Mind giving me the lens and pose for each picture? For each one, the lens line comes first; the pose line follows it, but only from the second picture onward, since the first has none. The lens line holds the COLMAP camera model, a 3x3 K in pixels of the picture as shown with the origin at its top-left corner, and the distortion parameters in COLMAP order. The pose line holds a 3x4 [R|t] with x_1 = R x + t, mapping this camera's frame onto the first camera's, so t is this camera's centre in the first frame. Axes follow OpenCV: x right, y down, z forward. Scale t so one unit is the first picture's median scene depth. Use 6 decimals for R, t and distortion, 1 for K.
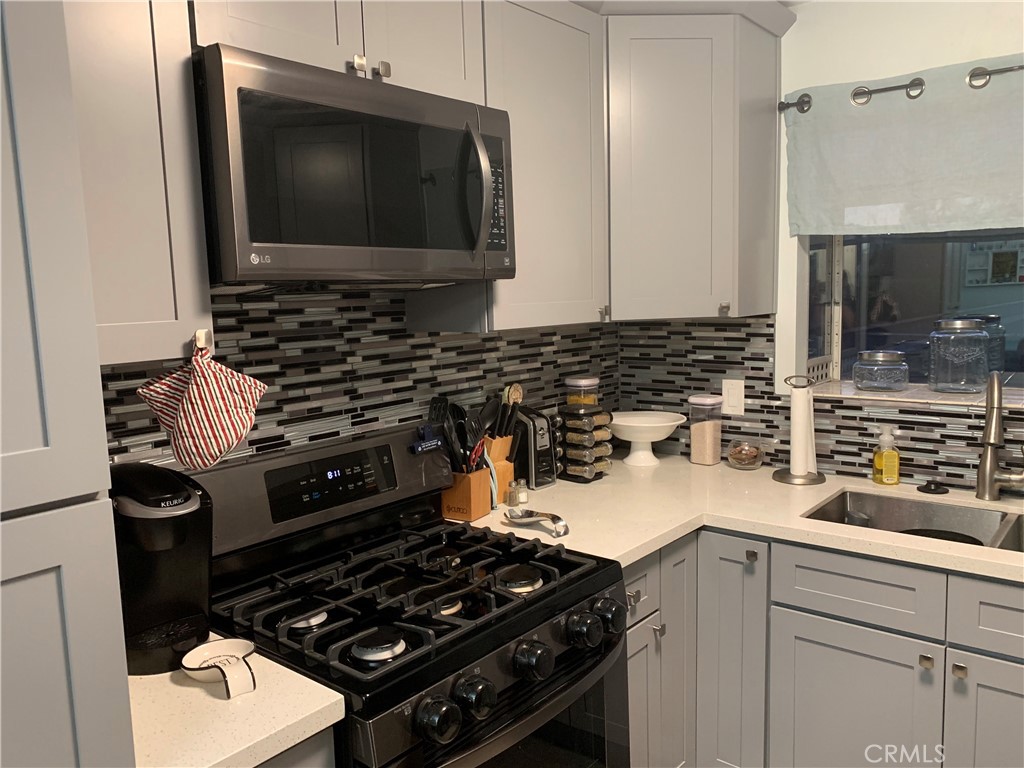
lens RADIAL K [[781.4, 0, 485.2], [0, 781.4, 378.0], [0, 0, 1]] dist [0.015971, -0.012584]
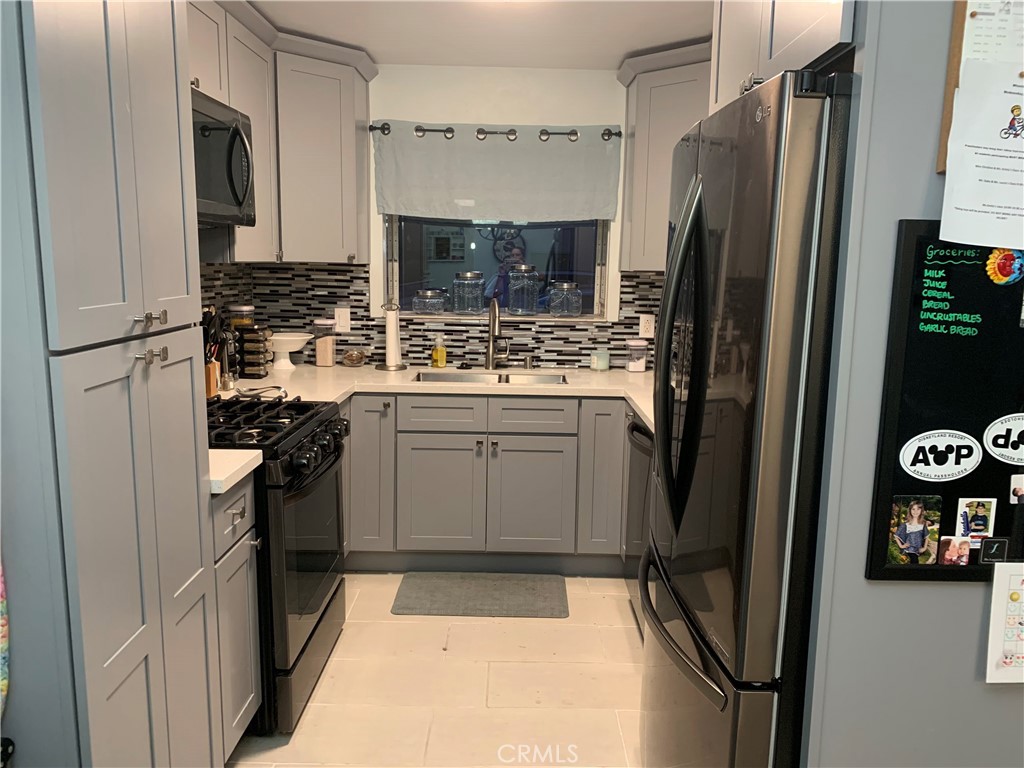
lens RADIAL K [[781.4, 0, 513.0], [0, 781.4, 386.1], [0, 0, 1]] dist [0.015971, -0.012584]
pose [[0.761917, -0.053076, 0.645496, -0.427324], [0.022422, 0.998201, 0.055612, 0.079298], [-0.647286, -0.027899, 0.761736, -0.361219]]
